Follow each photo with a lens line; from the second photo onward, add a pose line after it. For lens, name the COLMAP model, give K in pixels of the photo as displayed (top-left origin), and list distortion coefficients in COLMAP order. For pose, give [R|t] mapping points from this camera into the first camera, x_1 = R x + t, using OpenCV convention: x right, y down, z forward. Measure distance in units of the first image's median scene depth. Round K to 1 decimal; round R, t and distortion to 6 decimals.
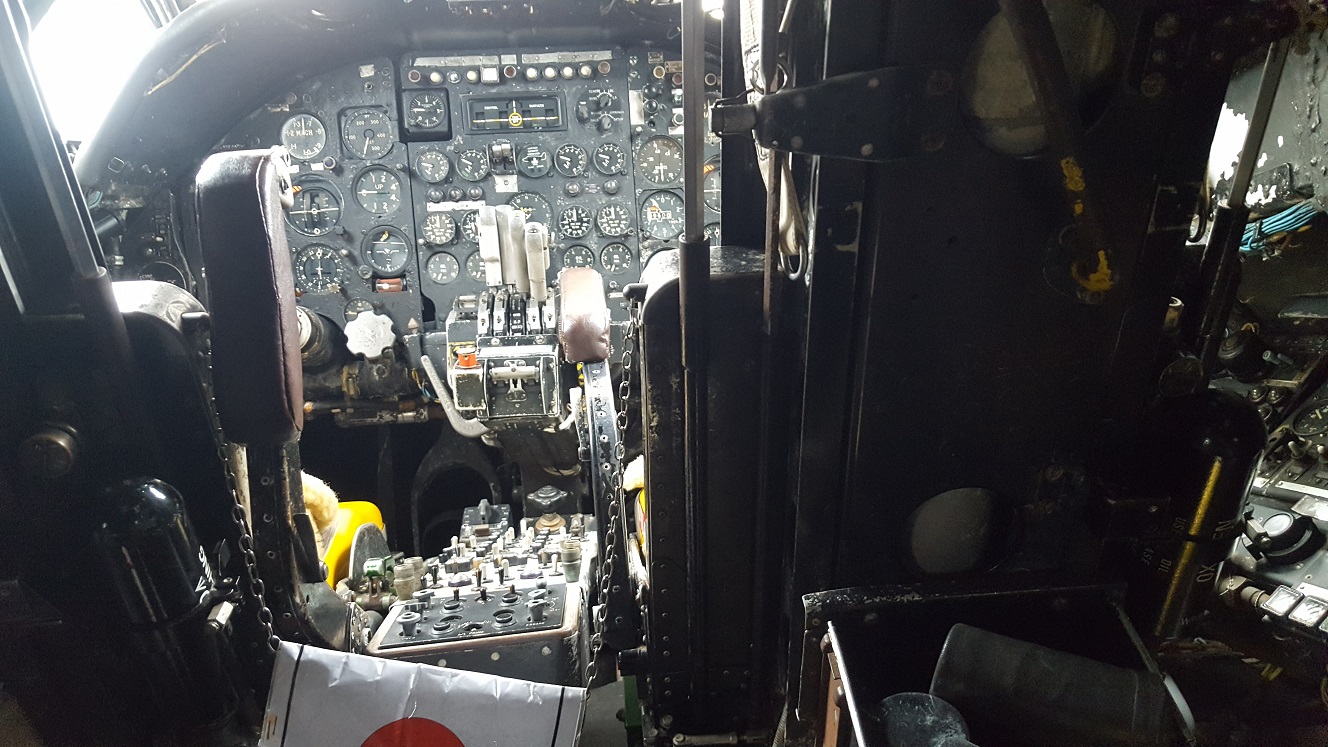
lens RADIAL K [[1005.1, 0, 666.5], [0, 1005.1, 396.5], [0, 0, 1]] dist [0.075913, -0.141302]
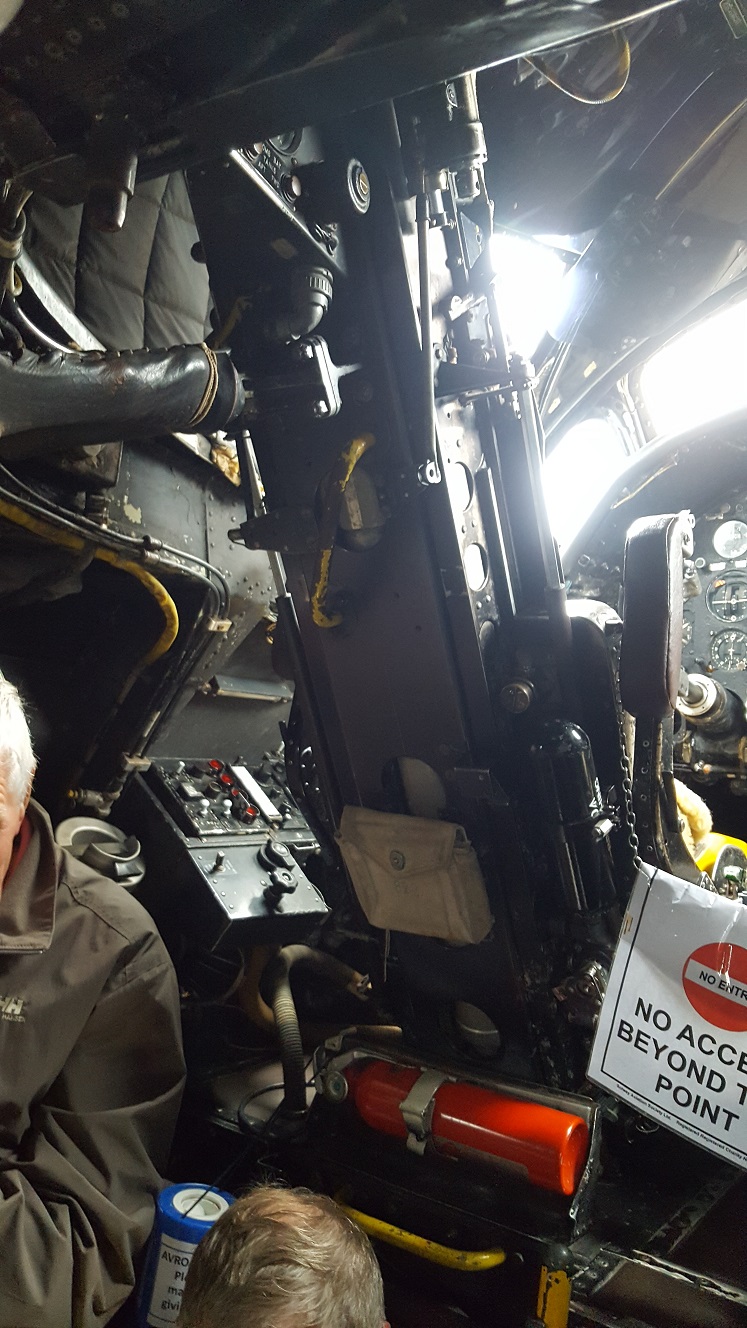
lens RADIAL K [[1014.4, 0, 373.5], [0, 1014.4, 664.0], [0, 0, 1]] dist [0.195091, -0.436620]
pose [[0.769319, 0.056384, -0.636372, 0.211140], [-0.161759, 0.980831, -0.108649, 0.188465], [0.618047, 0.186525, 0.763693, -0.336746]]
